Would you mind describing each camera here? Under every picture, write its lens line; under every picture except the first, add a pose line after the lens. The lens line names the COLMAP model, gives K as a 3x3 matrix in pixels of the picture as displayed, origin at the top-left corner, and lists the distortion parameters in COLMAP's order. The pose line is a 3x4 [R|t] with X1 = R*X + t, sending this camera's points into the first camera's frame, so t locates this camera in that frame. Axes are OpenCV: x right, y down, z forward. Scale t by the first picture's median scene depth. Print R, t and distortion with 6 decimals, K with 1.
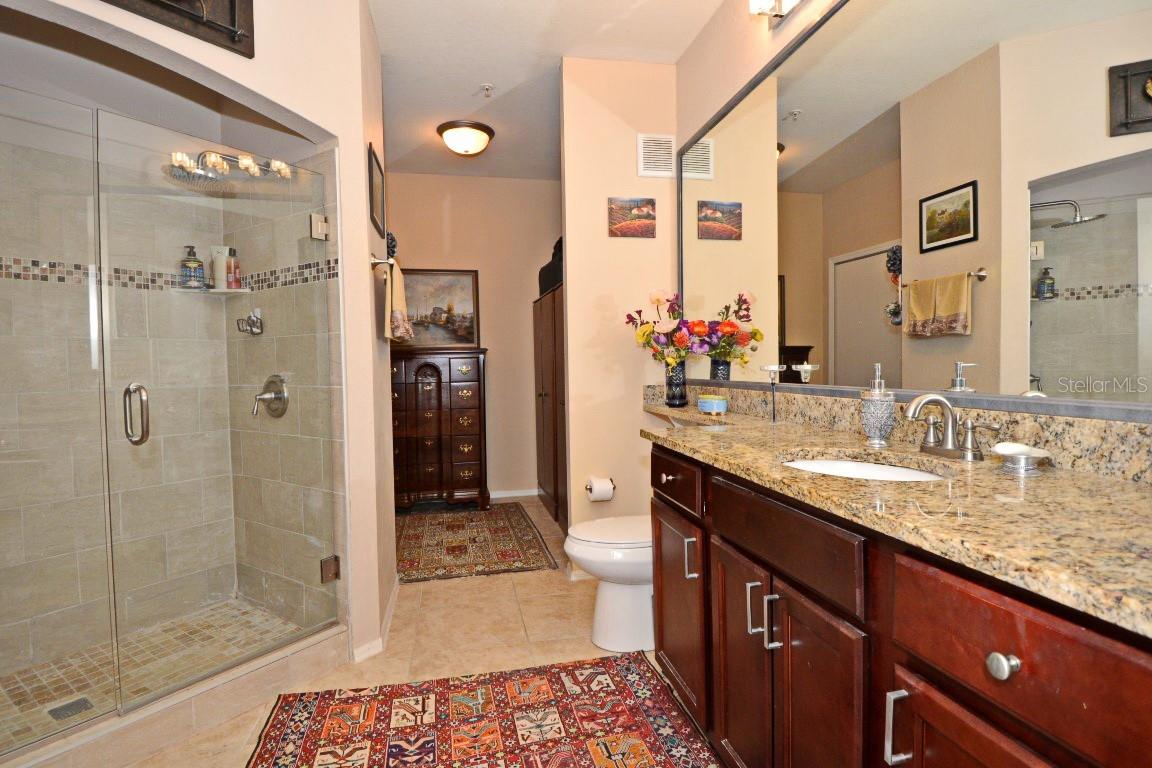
lens RADIAL K [[563.3, 0, 576.0], [0, 563.3, 384.0], [0, 0, 1]] dist [0.028808, 0.000001]
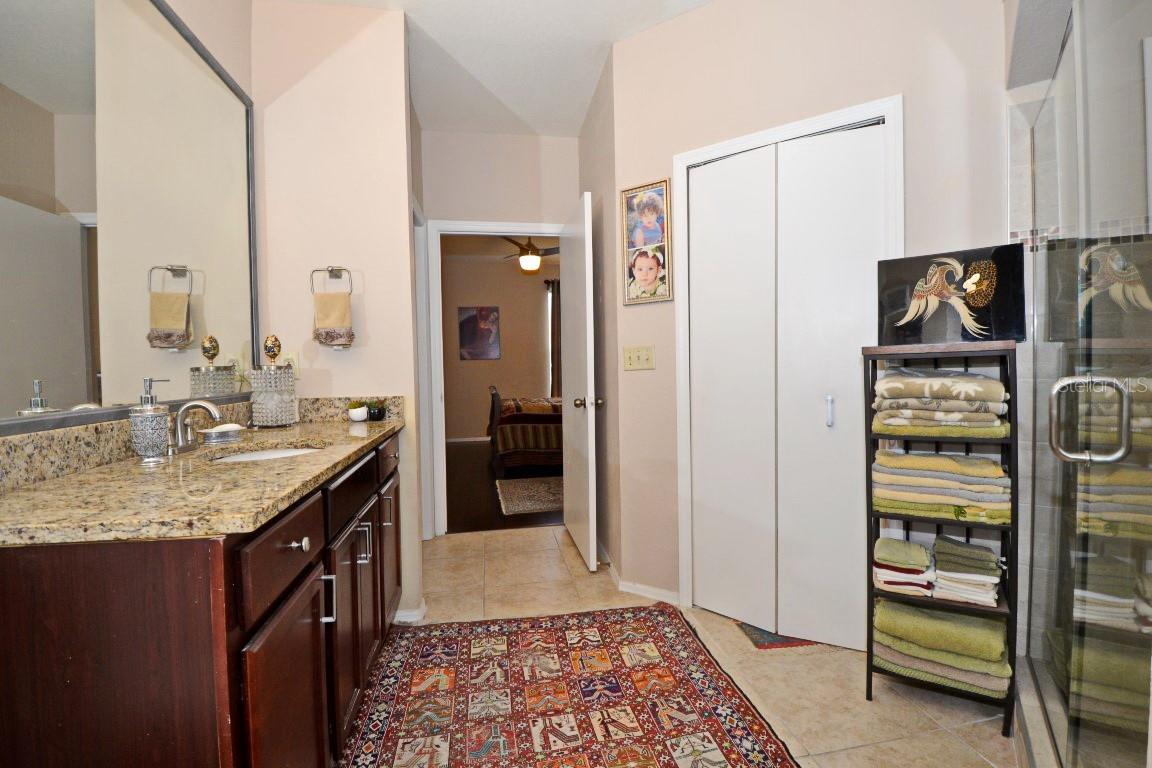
lens RADIAL K [[516.5, 0, 576.1], [0, 516.5, 377.8], [0, 0, 1]] dist [0.004276, -0.019861]
pose [[-0.998553, 0.037986, 0.038053, -0.091847], [0.040215, 0.997409, 0.059646, -0.021611], [-0.035689, 0.061090, -0.997494, 0.613186]]
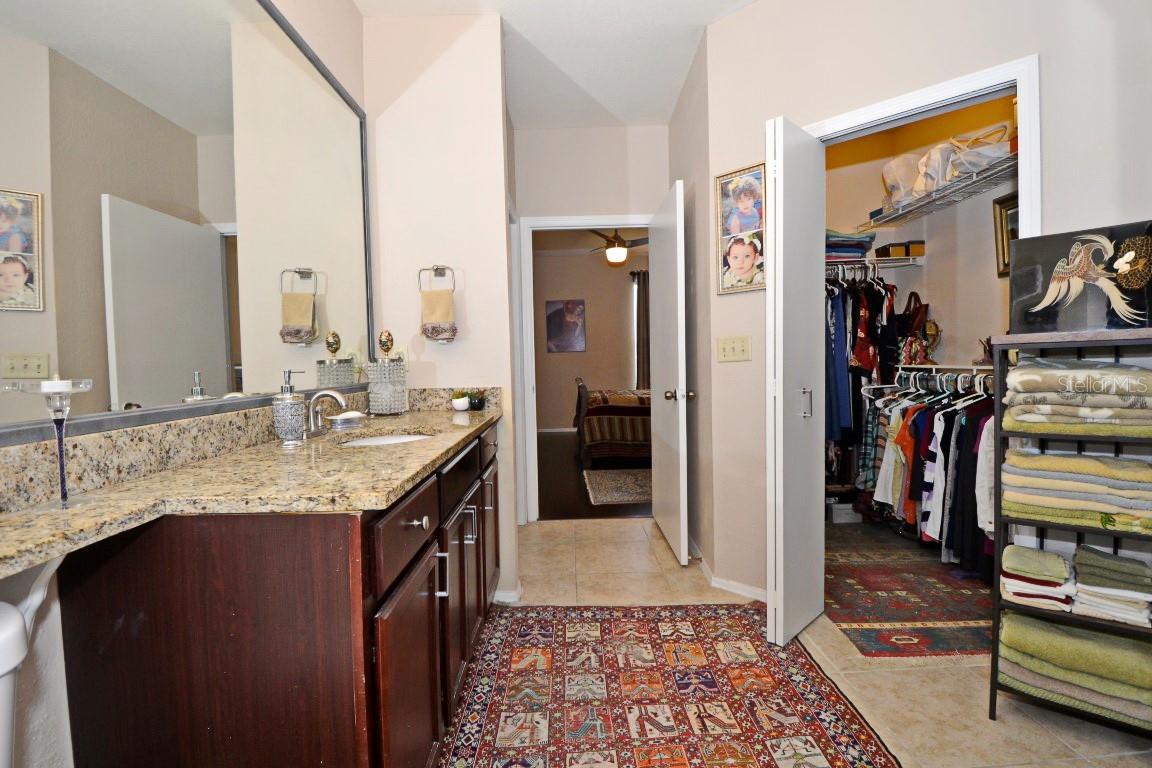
lens RADIAL K [[516.5, 0, 576.1], [0, 516.5, 377.8], [0, 0, 1]] dist [0.004276, -0.019861]
pose [[-0.979583, 0.035392, 0.197899, -0.084765], [0.049617, 0.996492, 0.067391, -0.021748], [-0.194820, 0.075834, -0.977903, 0.616108]]
